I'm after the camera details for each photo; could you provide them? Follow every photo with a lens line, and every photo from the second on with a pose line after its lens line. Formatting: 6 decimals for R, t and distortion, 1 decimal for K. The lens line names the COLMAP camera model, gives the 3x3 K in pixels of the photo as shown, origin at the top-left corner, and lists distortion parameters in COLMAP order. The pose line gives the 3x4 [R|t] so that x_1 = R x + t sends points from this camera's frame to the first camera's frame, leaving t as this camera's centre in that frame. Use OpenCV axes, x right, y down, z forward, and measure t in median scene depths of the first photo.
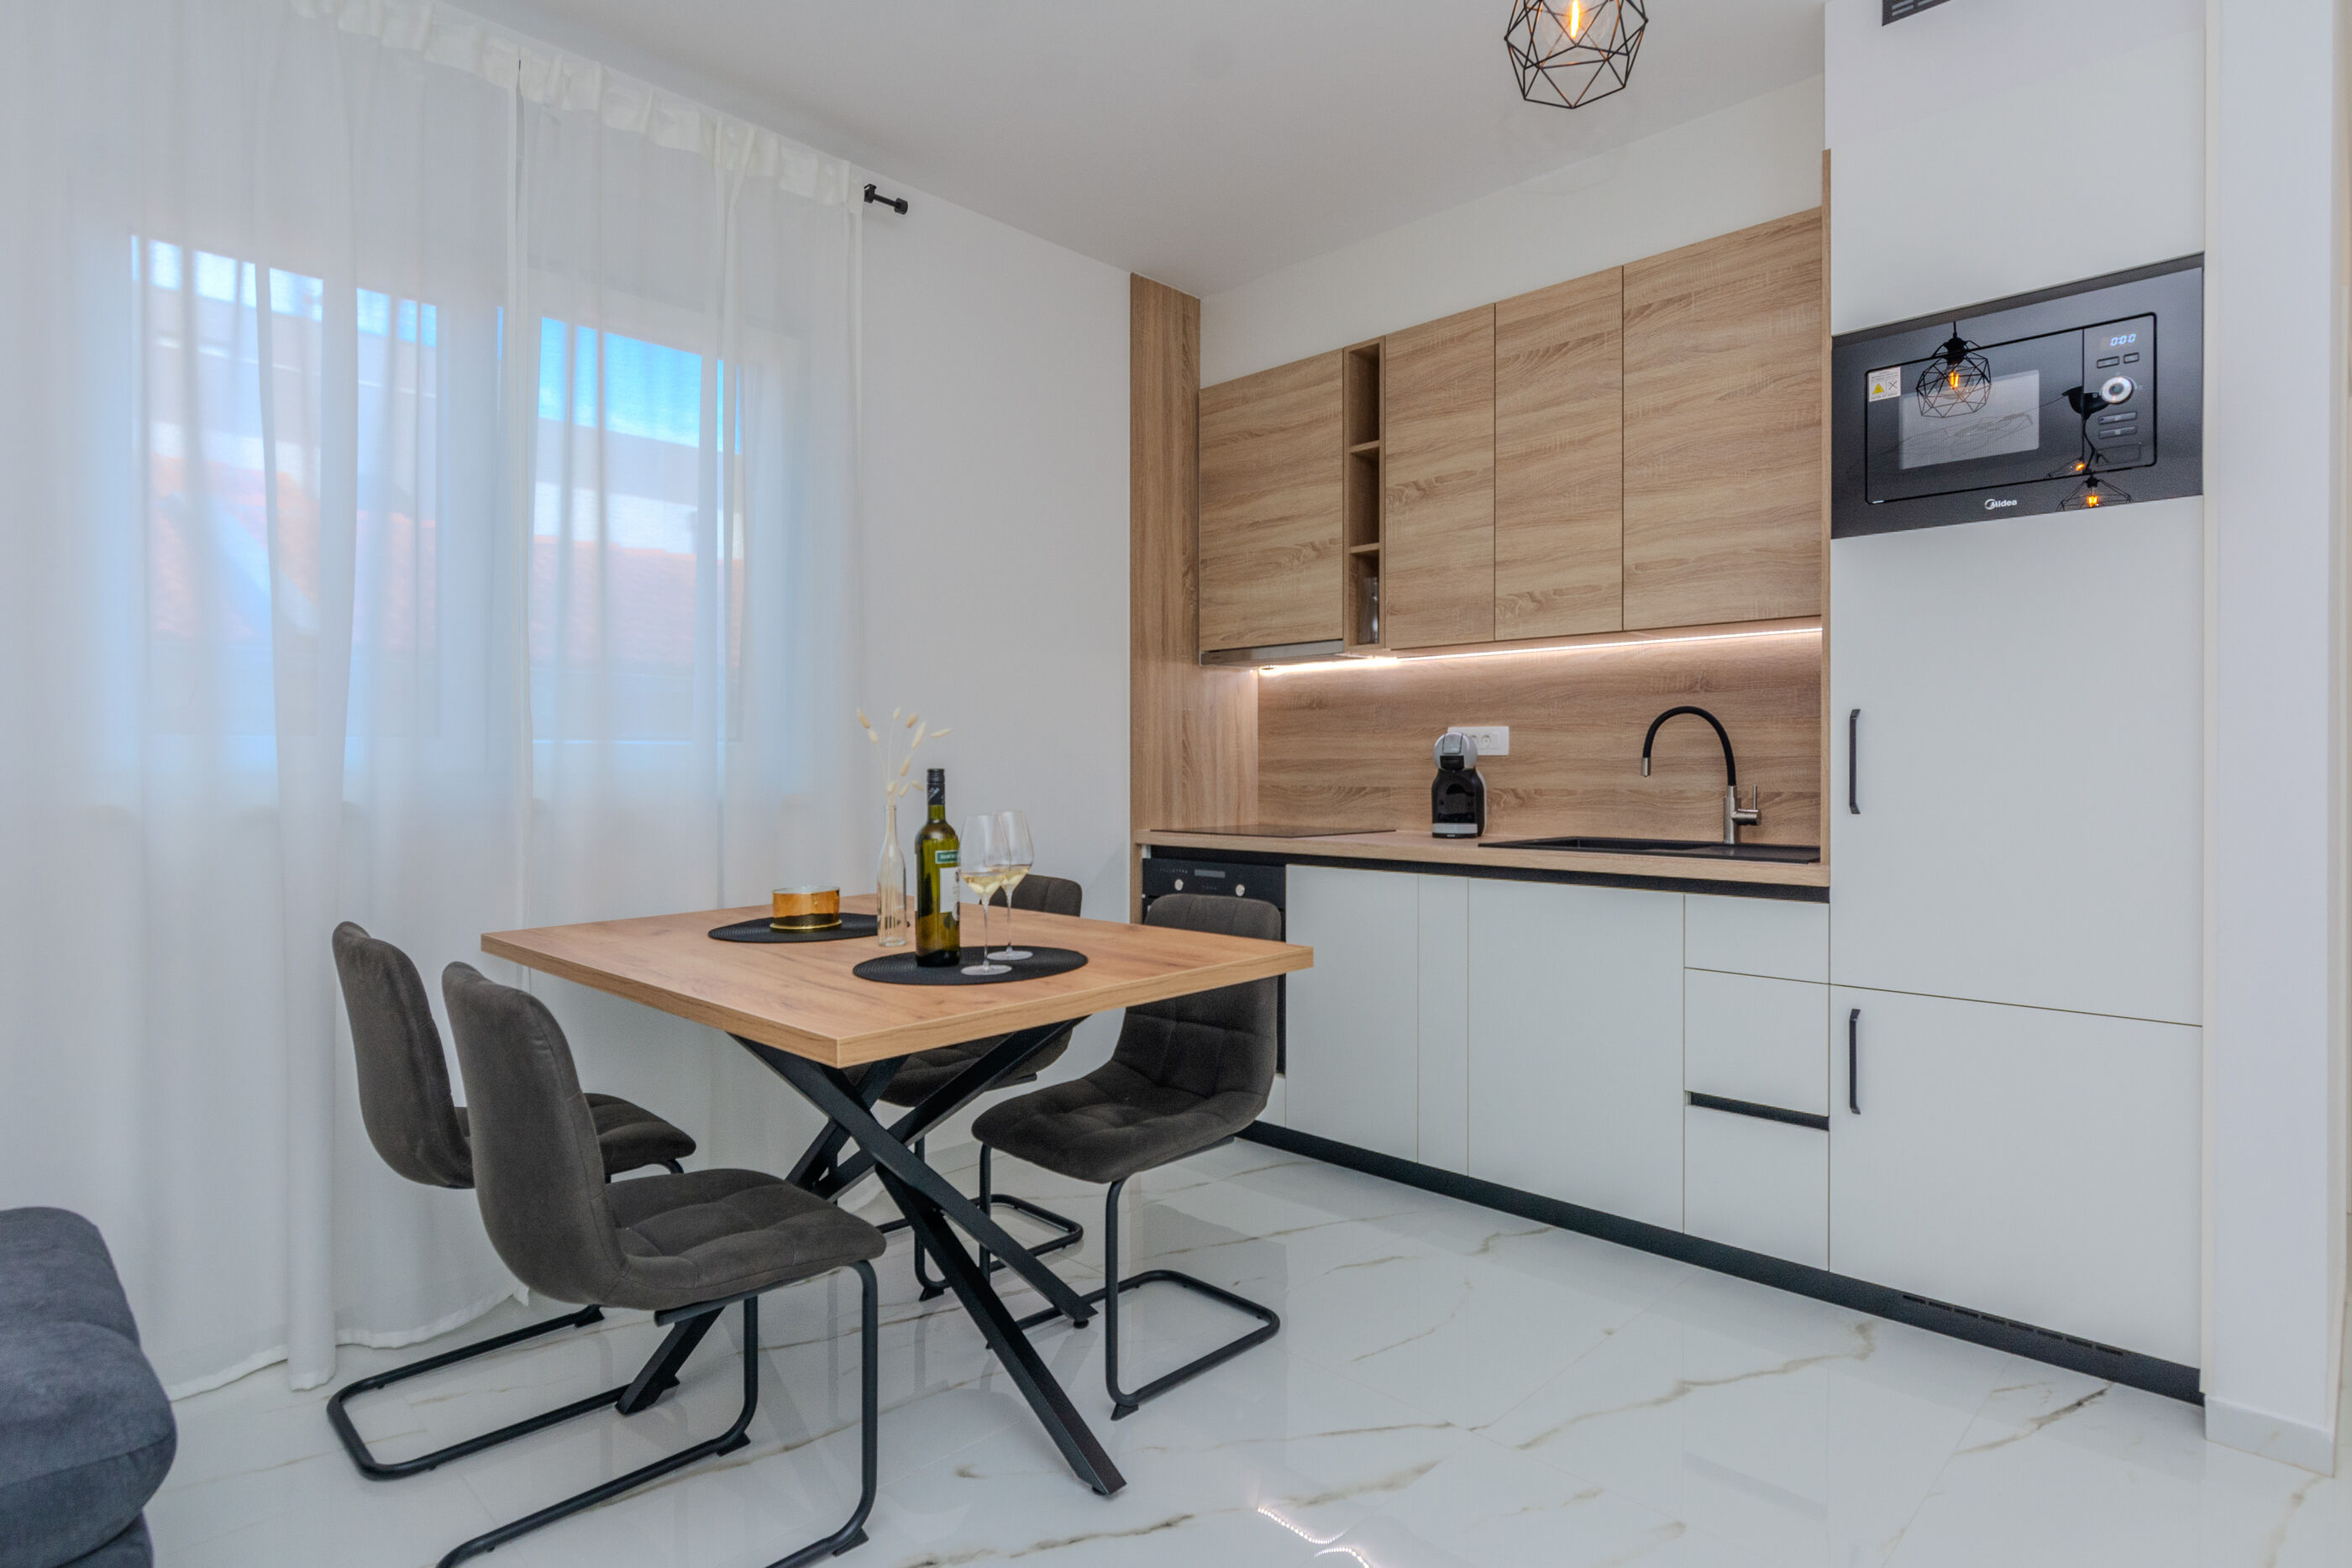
lens RADIAL K [[1224.0, 0, 1228.3], [0, 1224.0, 774.6], [0, 0, 1]] dist [0.002651, 0.000527]
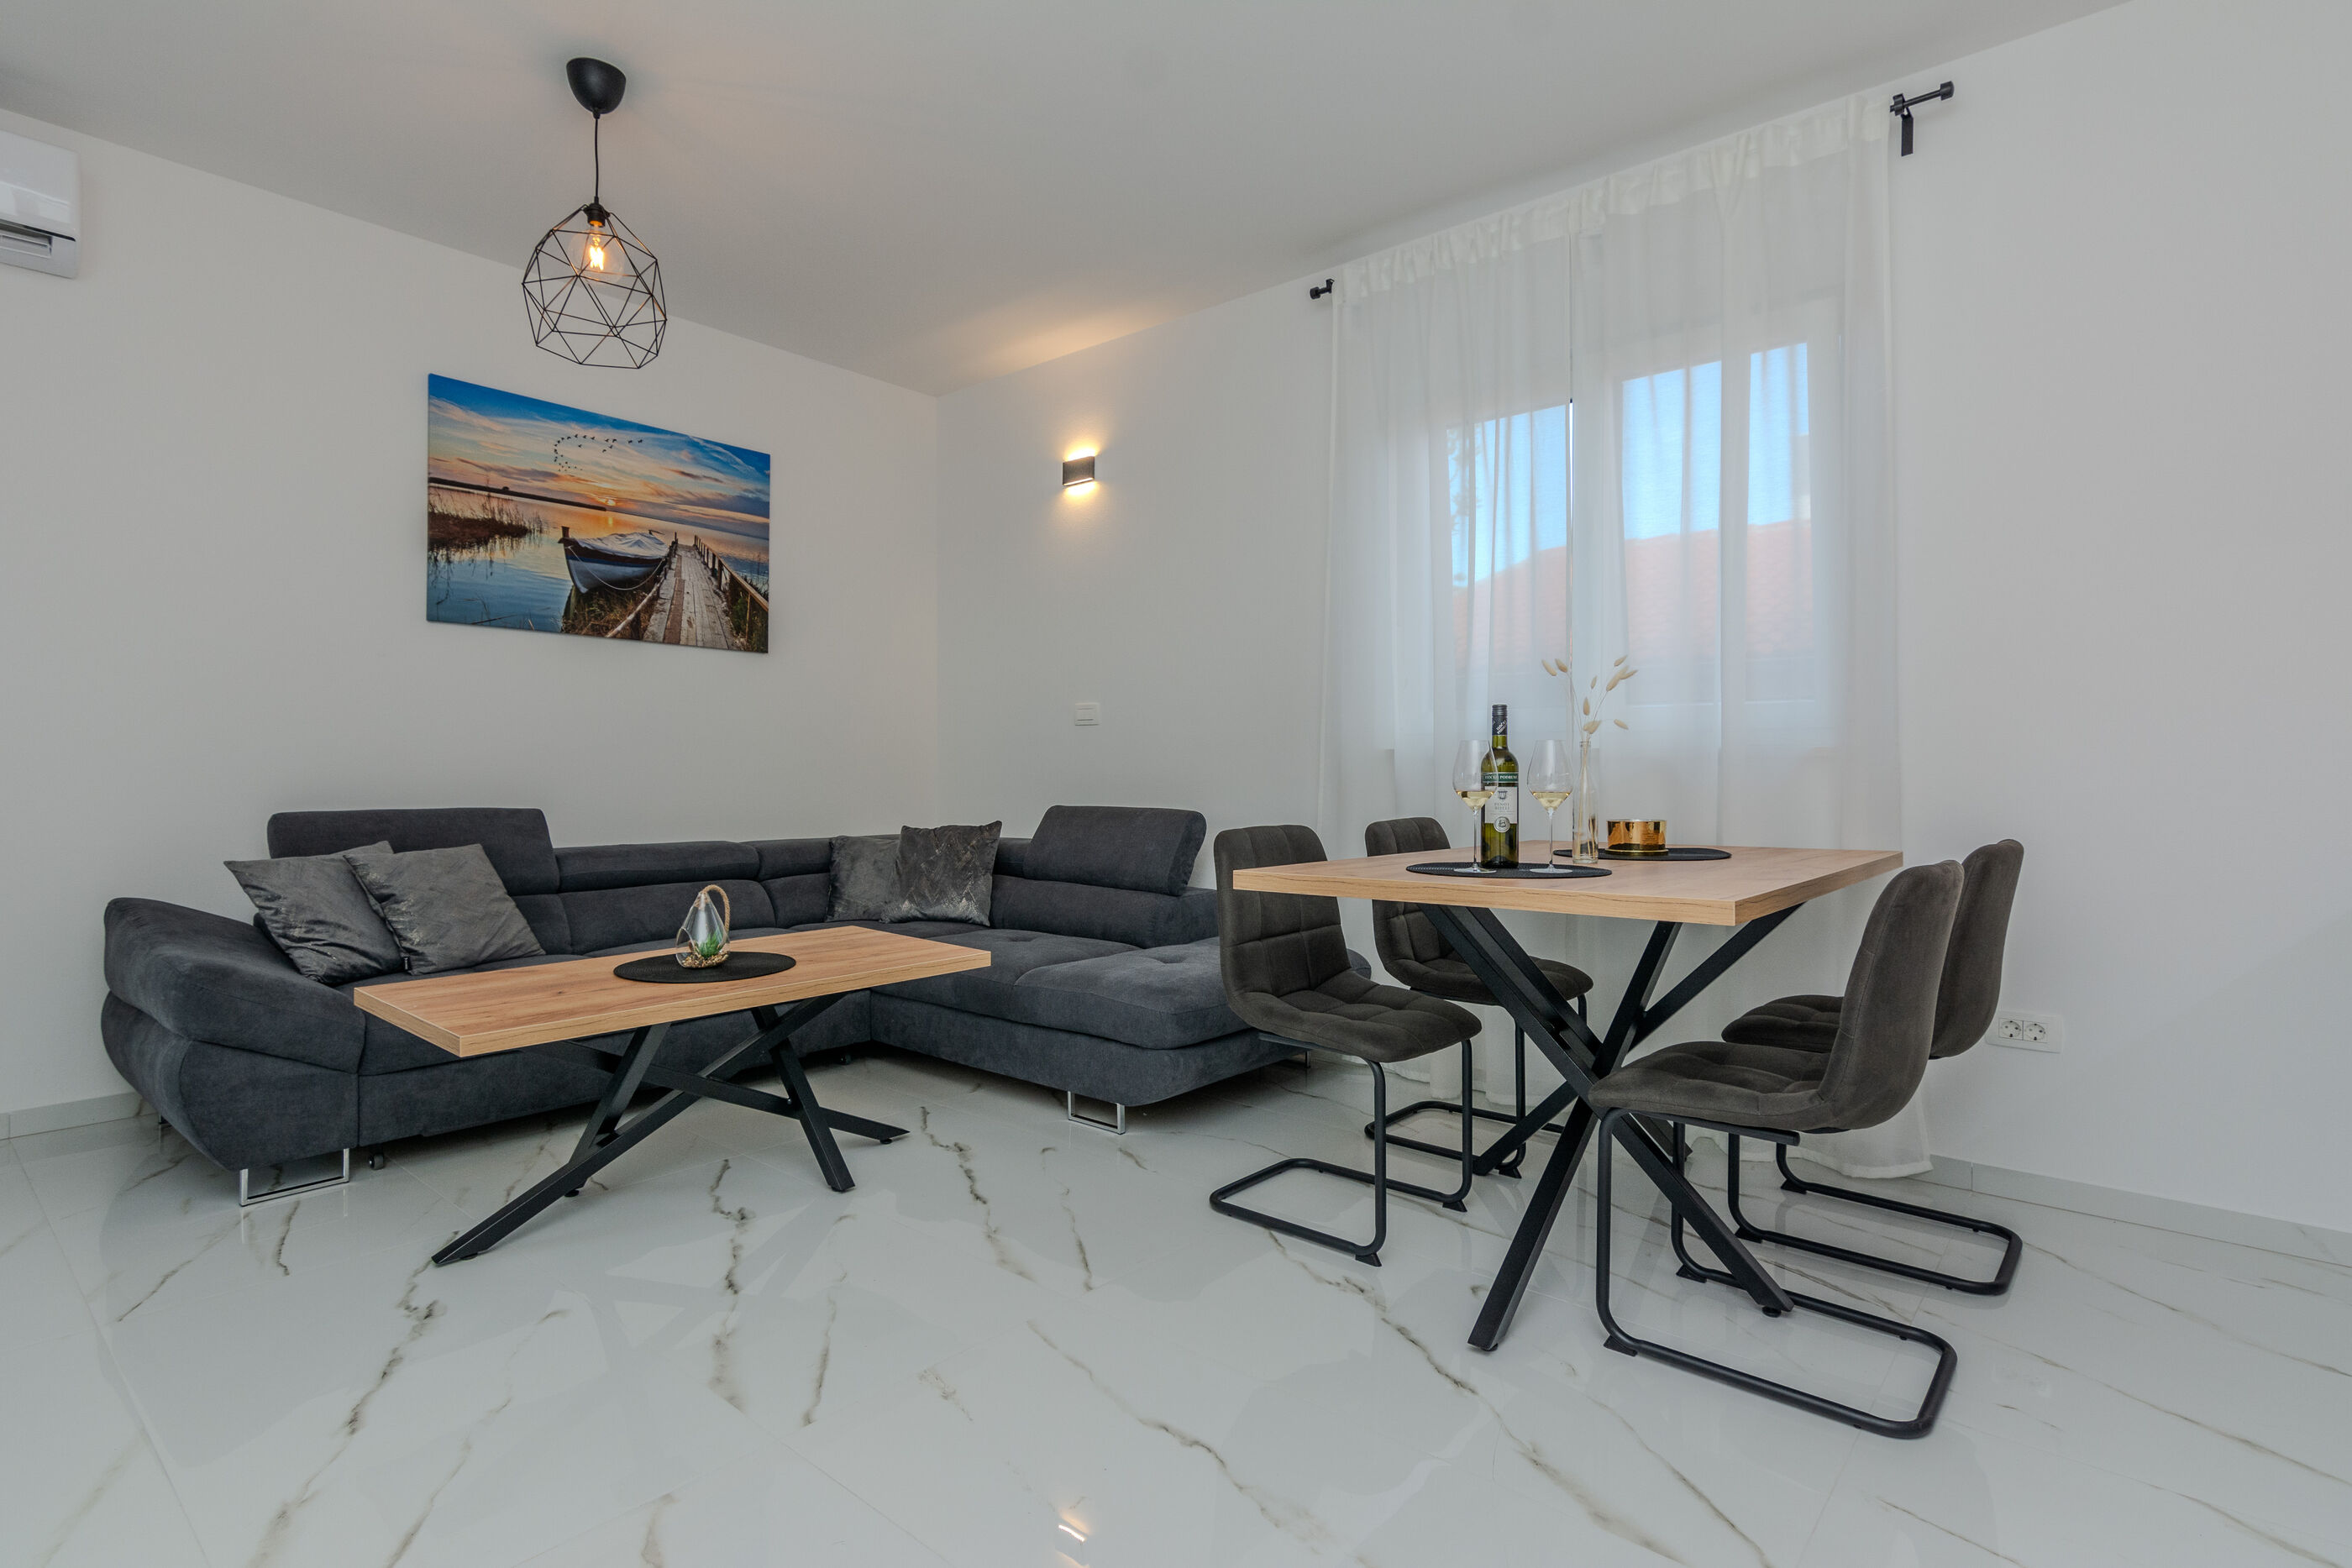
lens RADIAL K [[1152.2, 0, 1183.4], [0, 1152.2, 780.6], [0, 0, 1]] dist [0.003632, 0.000046]
pose [[0.042104, 0.006211, -0.999094, 0.537462], [-0.009170, 0.999941, 0.005830, 0.040191], [0.999071, 0.008916, 0.042158, 0.395565]]
